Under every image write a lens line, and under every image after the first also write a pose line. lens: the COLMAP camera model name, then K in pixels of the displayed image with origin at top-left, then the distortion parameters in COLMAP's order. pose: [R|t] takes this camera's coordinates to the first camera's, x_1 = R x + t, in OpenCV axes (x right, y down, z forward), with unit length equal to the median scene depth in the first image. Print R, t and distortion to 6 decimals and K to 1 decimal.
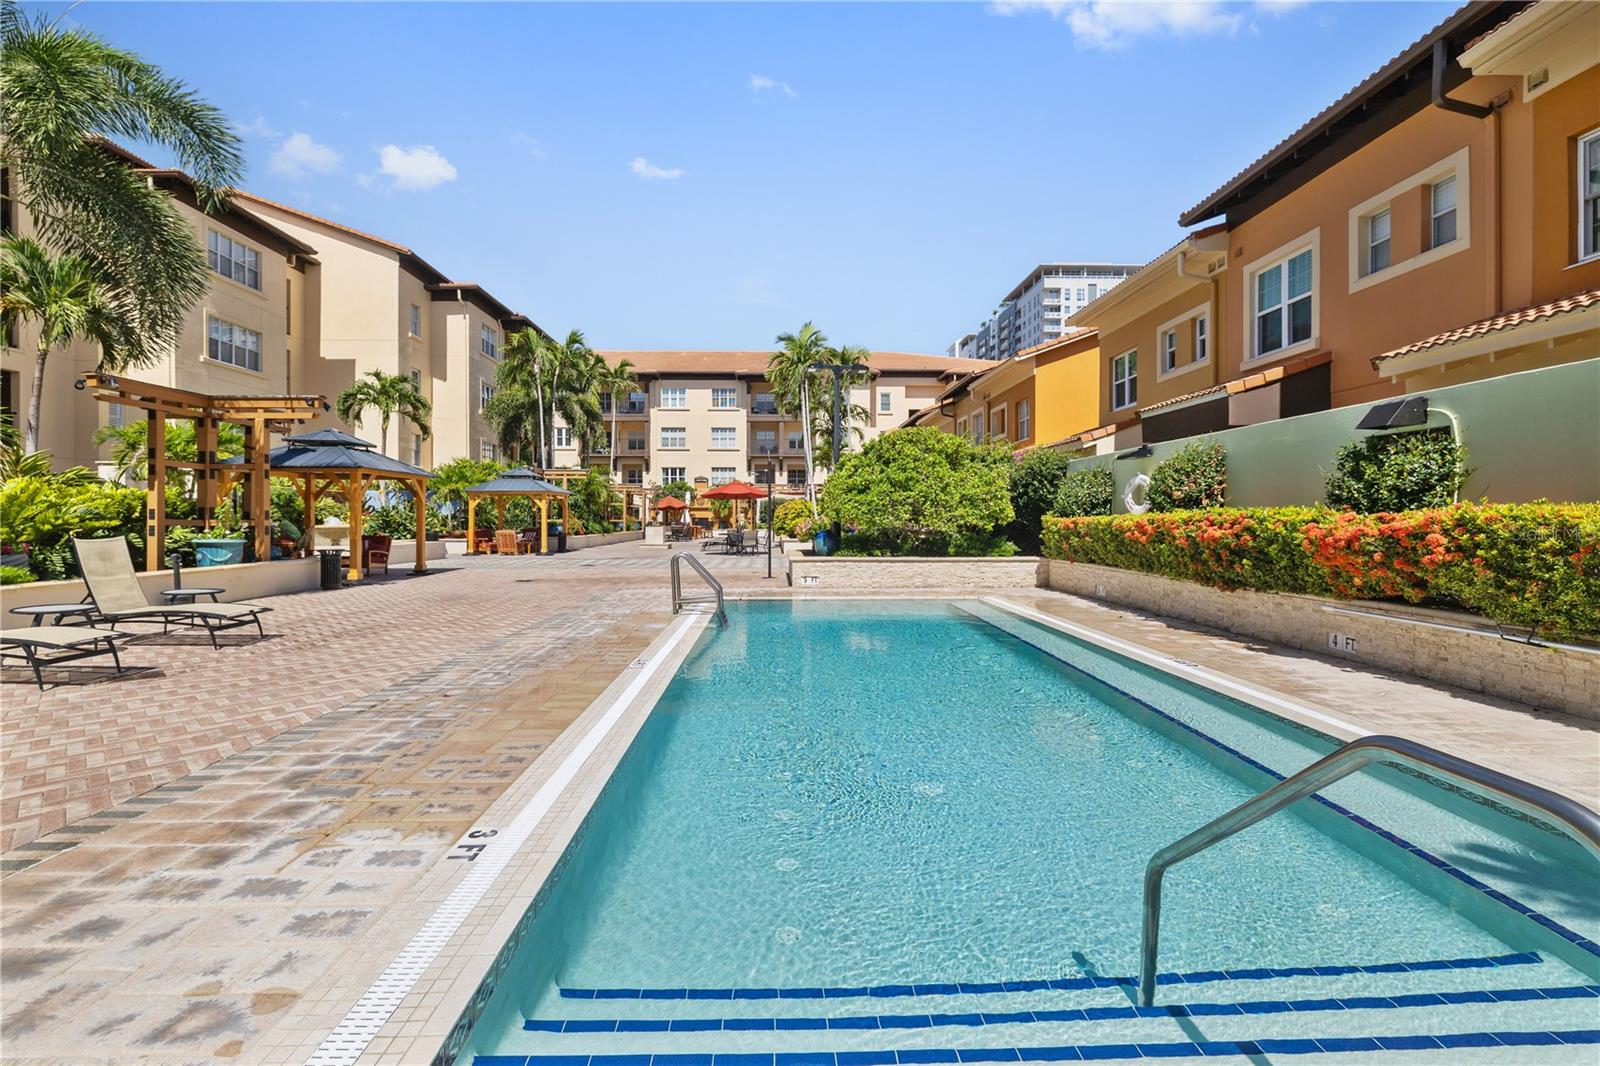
lens RADIAL K [[691.2, 0, 814.6], [0, 691.2, 527.4], [0, 0, 1]] dist [0.001839, -0.001318]
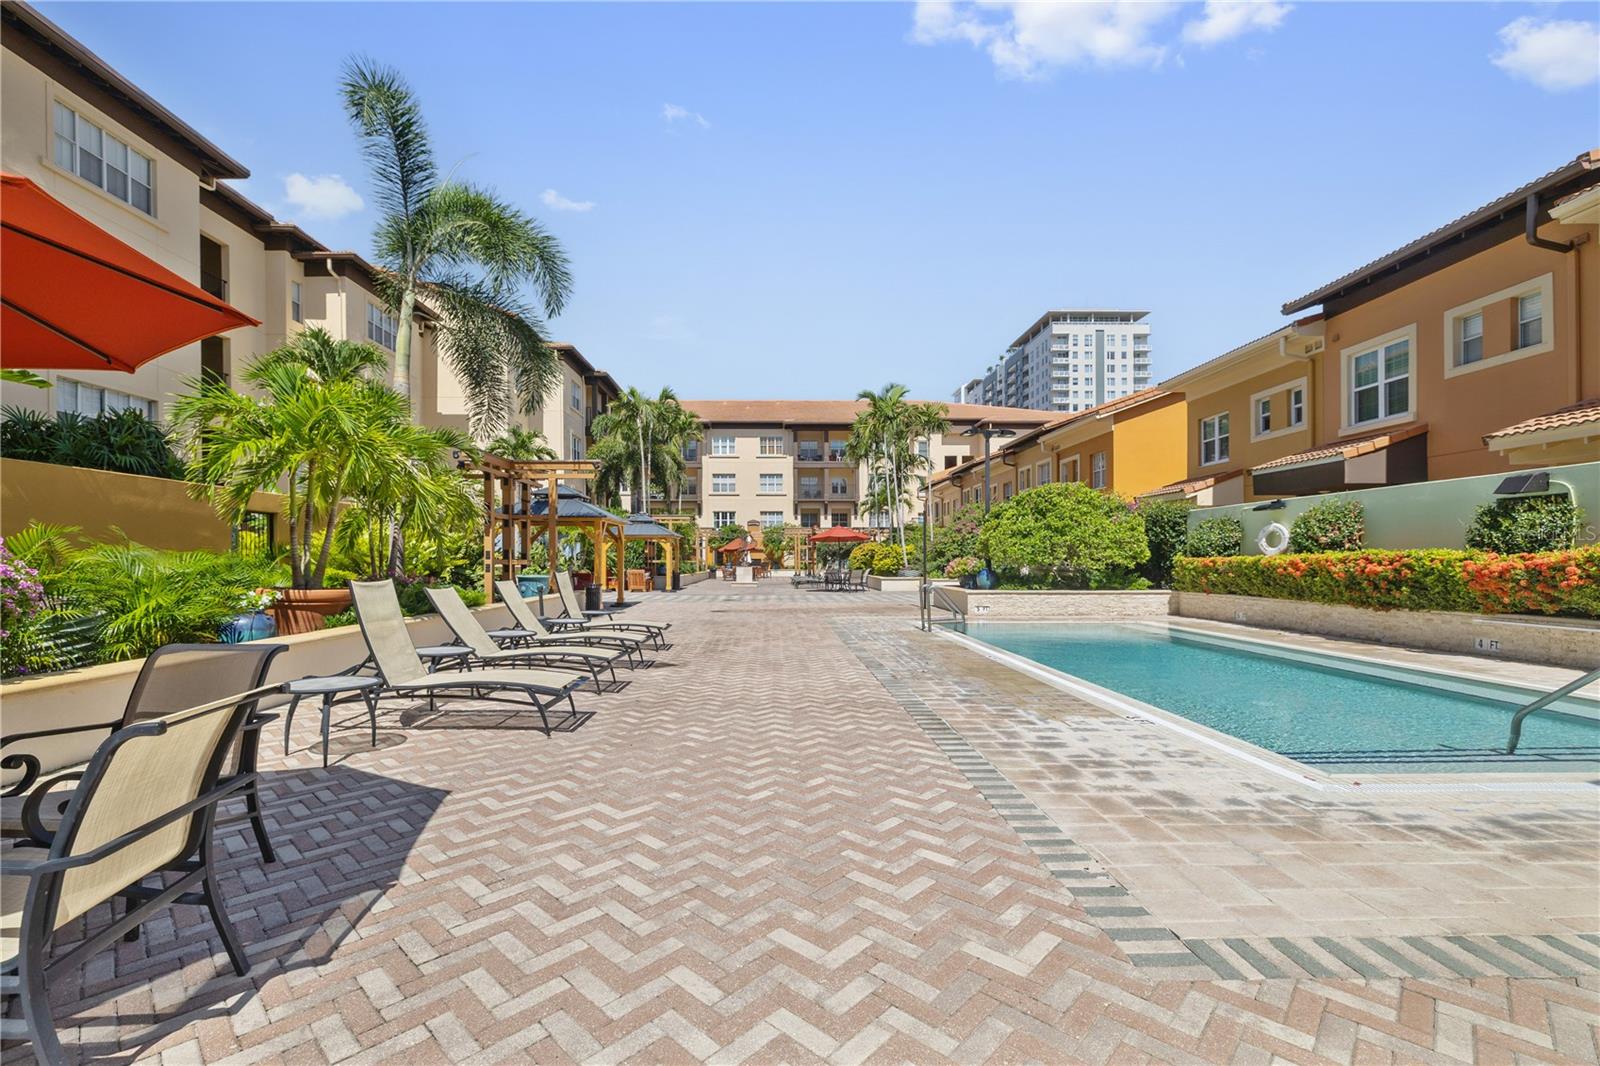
lens RADIAL K [[691.2, 0, 792.3], [0, 691.2, 565.4], [0, 0, 1]] dist [0.001839, -0.001318]
pose [[0.999886, -0.000501, -0.015089, -0.312396], [0.000426, 0.999987, -0.004990, 0.004948], [0.015091, 0.004983, 0.999874, -0.215295]]
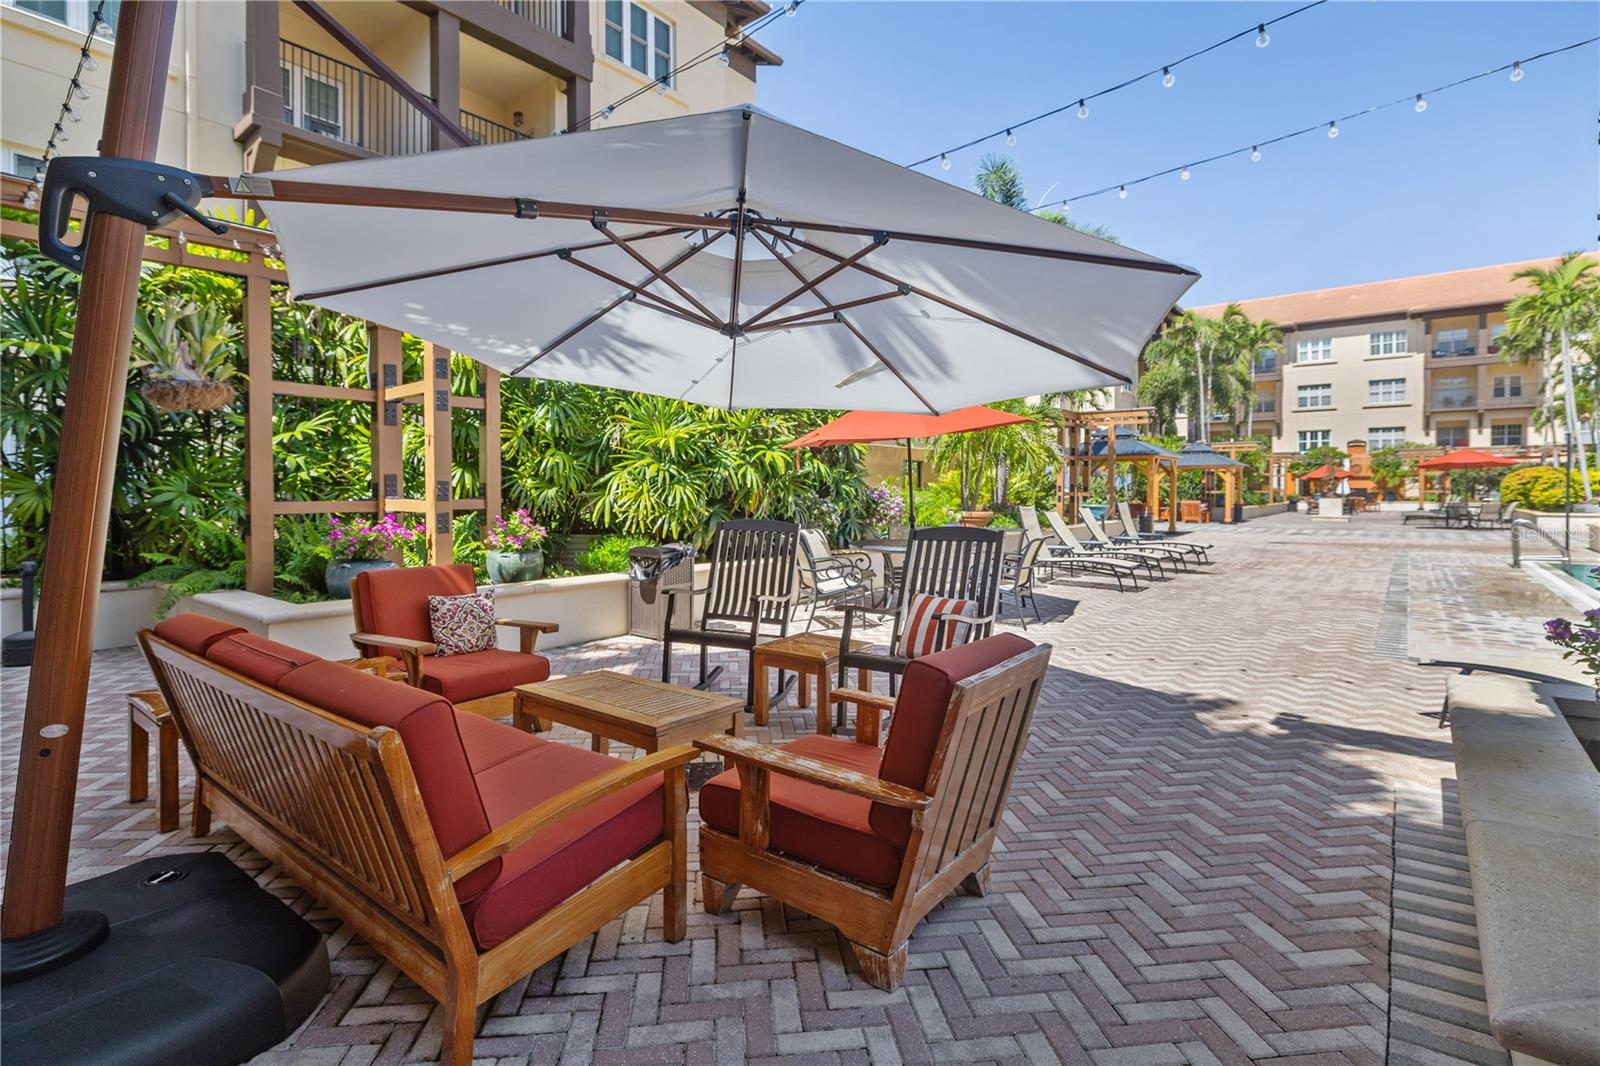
lens RADIAL K [[768.2, 0, 784.5], [0, 768.2, 509.7], [0, 0, 1]] dist [0.001256, 0.000479]
pose [[0.744032, 0.015648, -0.667961, -0.191106], [-0.005868, 0.999840, 0.016886, 0.002902], [0.668118, -0.008644, 0.744005, -0.633389]]
